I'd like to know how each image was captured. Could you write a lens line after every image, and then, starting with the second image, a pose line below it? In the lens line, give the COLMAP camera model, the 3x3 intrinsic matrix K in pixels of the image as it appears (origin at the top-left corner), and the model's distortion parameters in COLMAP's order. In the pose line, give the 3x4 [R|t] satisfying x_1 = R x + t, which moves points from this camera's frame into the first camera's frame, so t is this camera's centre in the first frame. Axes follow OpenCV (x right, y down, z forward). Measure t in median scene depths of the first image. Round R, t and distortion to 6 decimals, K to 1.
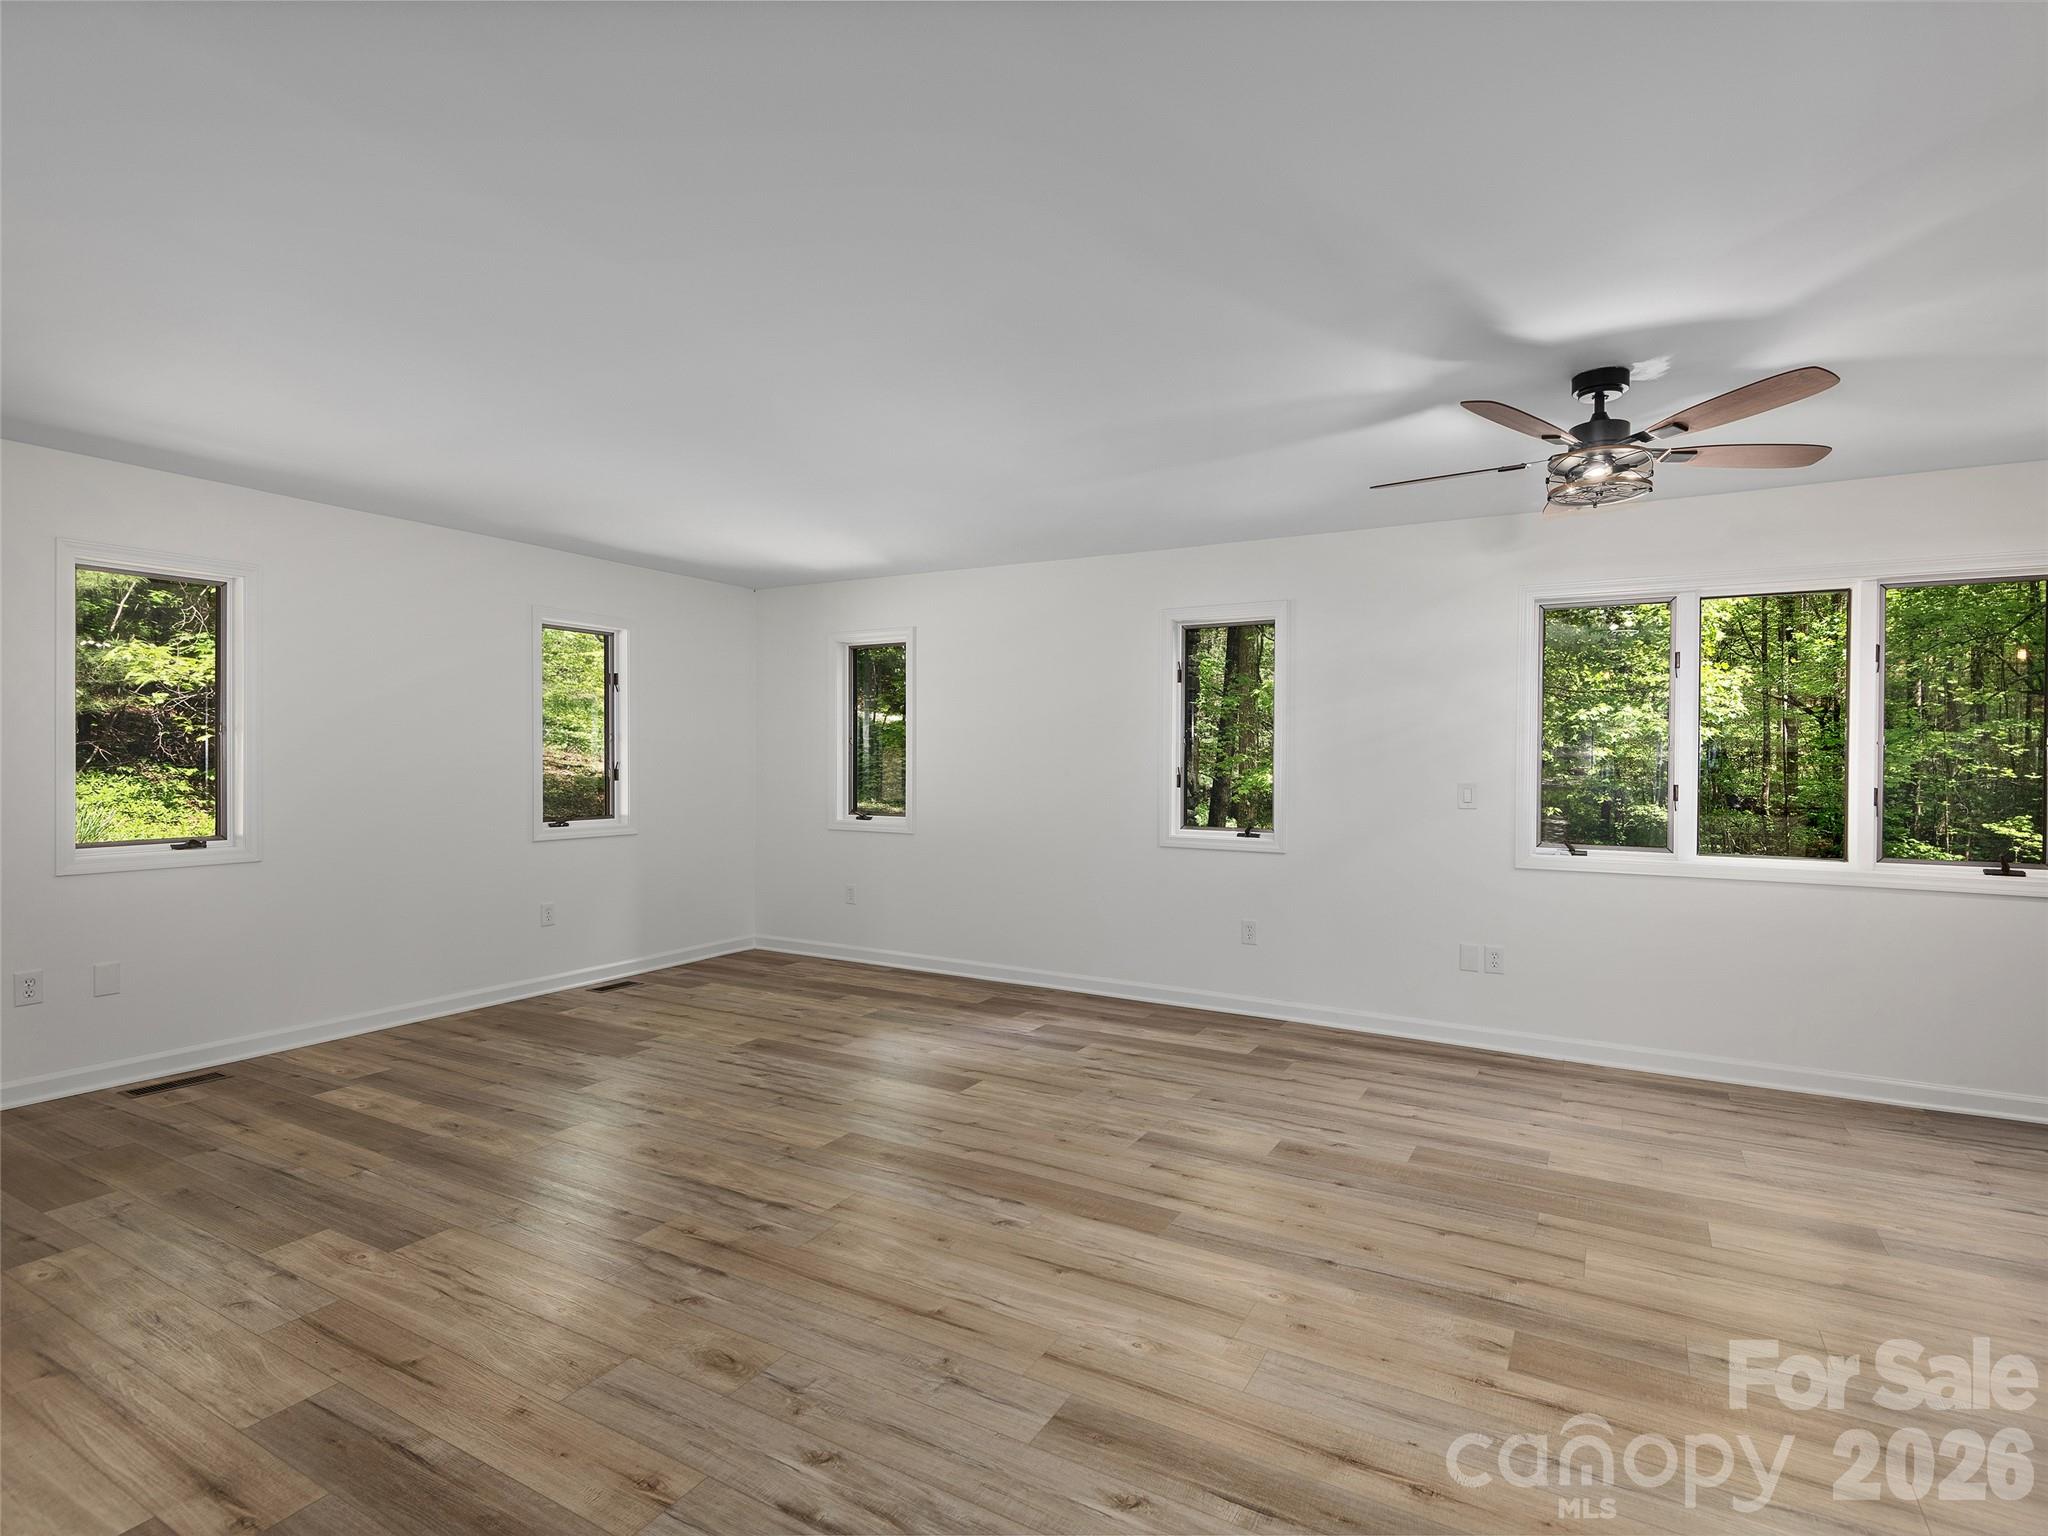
lens RADIAL K [[1032.8, 0, 1024.0], [0, 1032.8, 768.0], [0, 0, 1]] dist [0.037691, -0.025741]
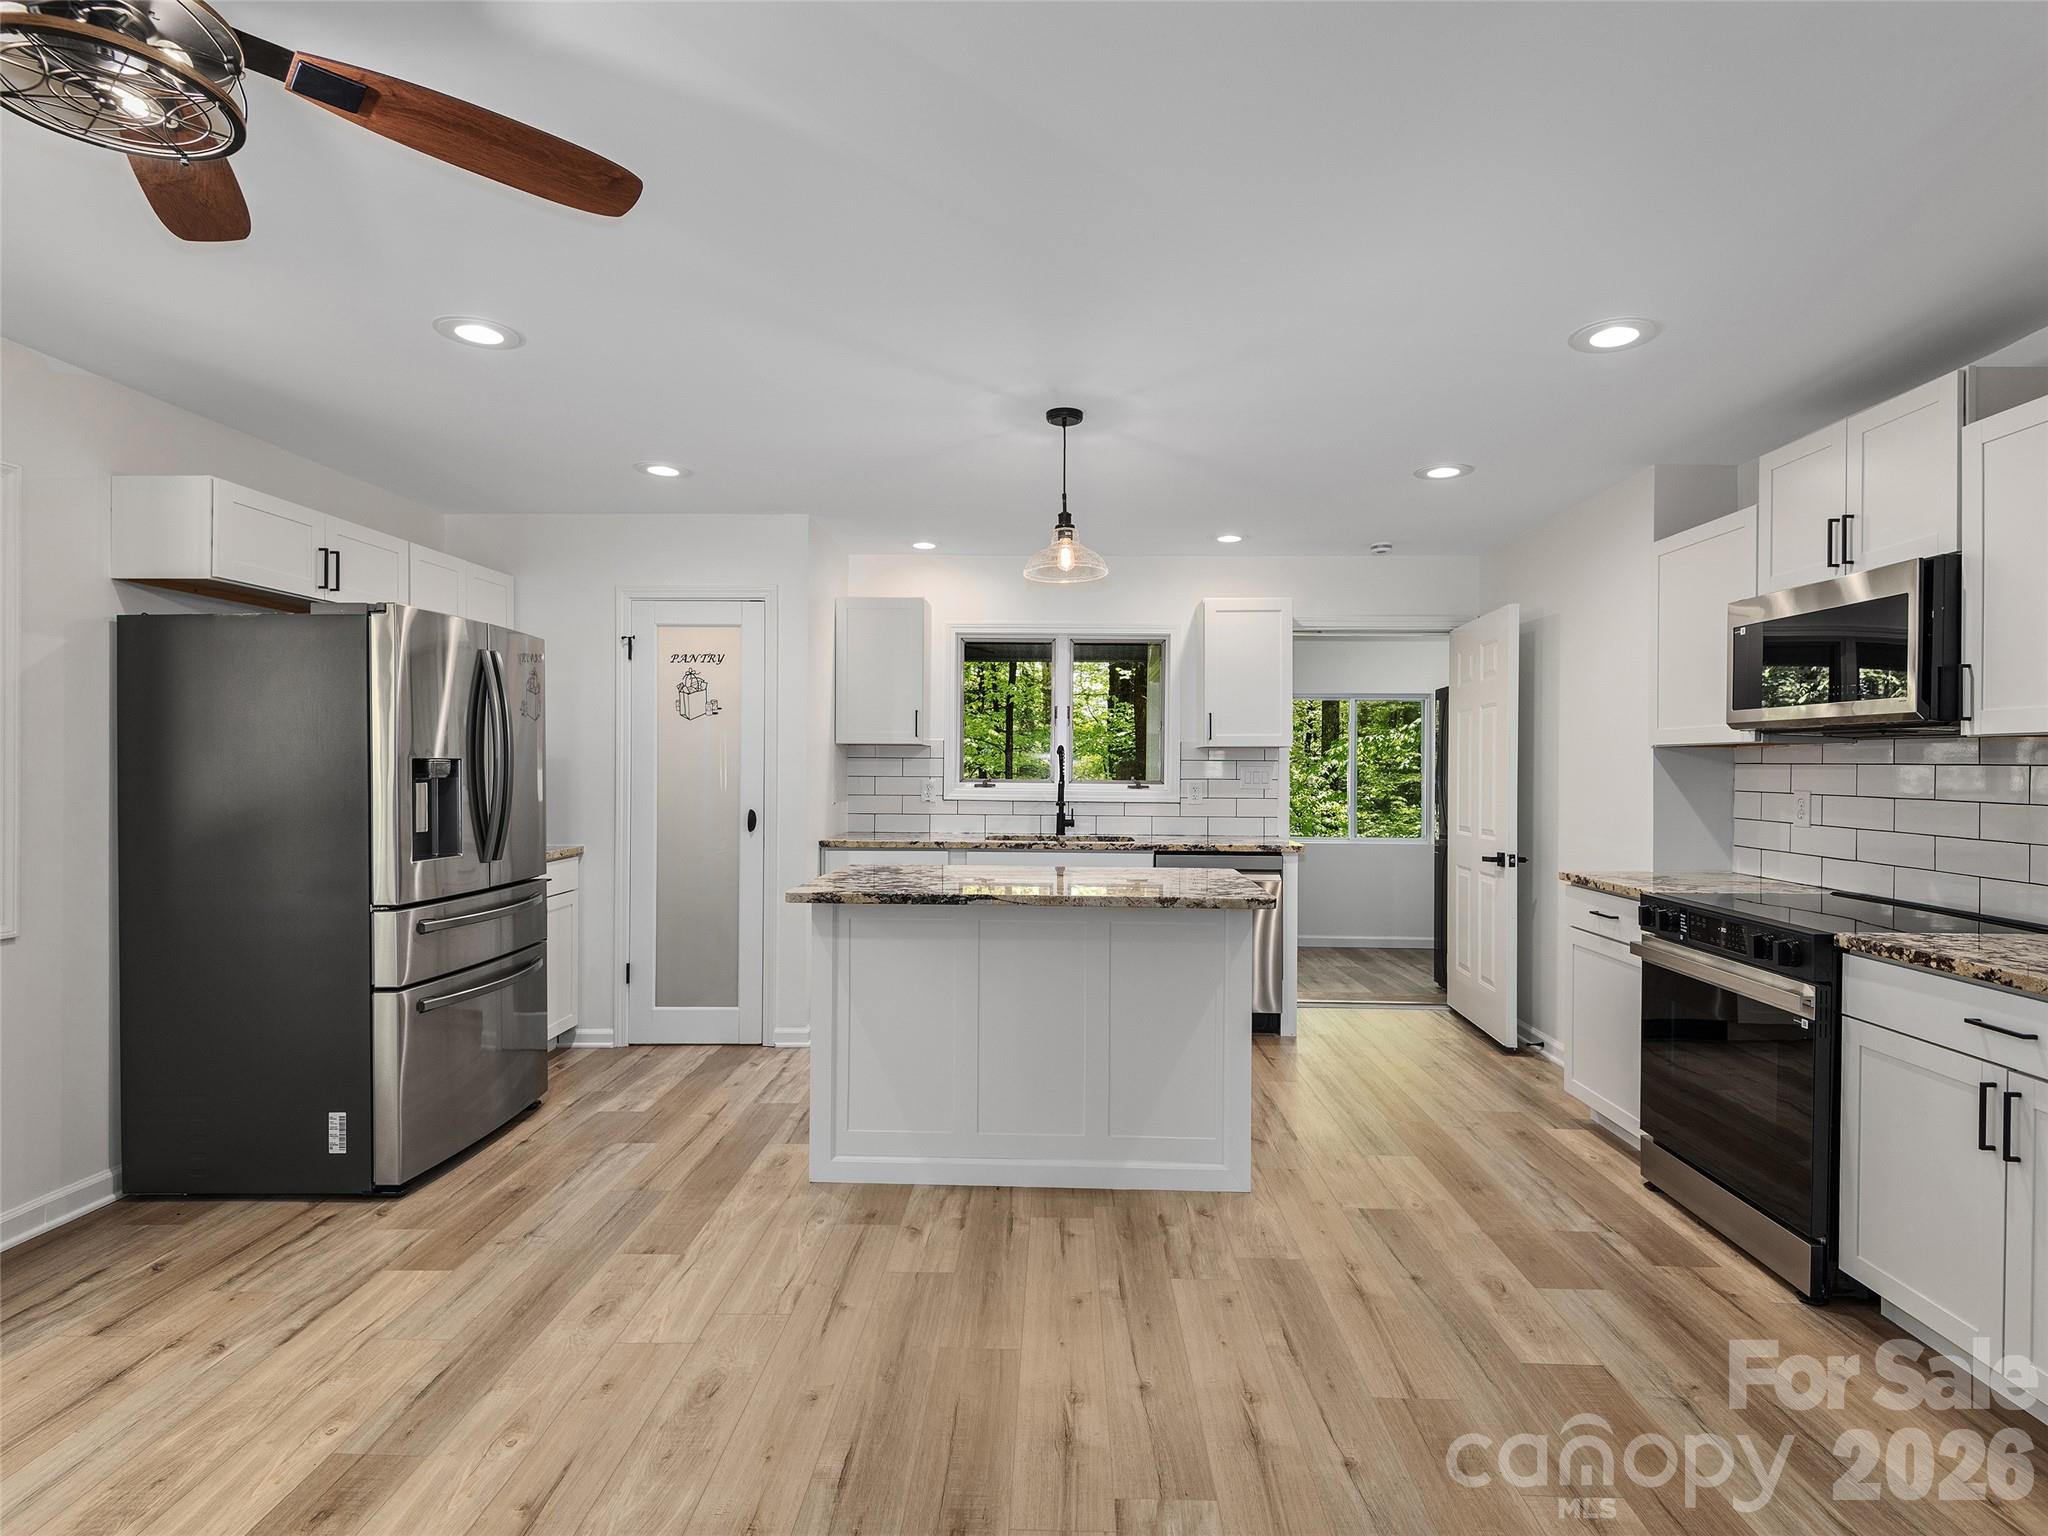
lens RADIAL K [[1049.4, 0, 1040.5], [0, 1049.4, 767.6], [0, 0, 1]] dist [0.039915, -0.027586]
pose [[-0.481308, -0.011674, 0.876474, 0.003761], [0.001382, 0.999900, 0.014077, -0.005310], [-0.876550, 0.007987, -0.481244, 0.747426]]
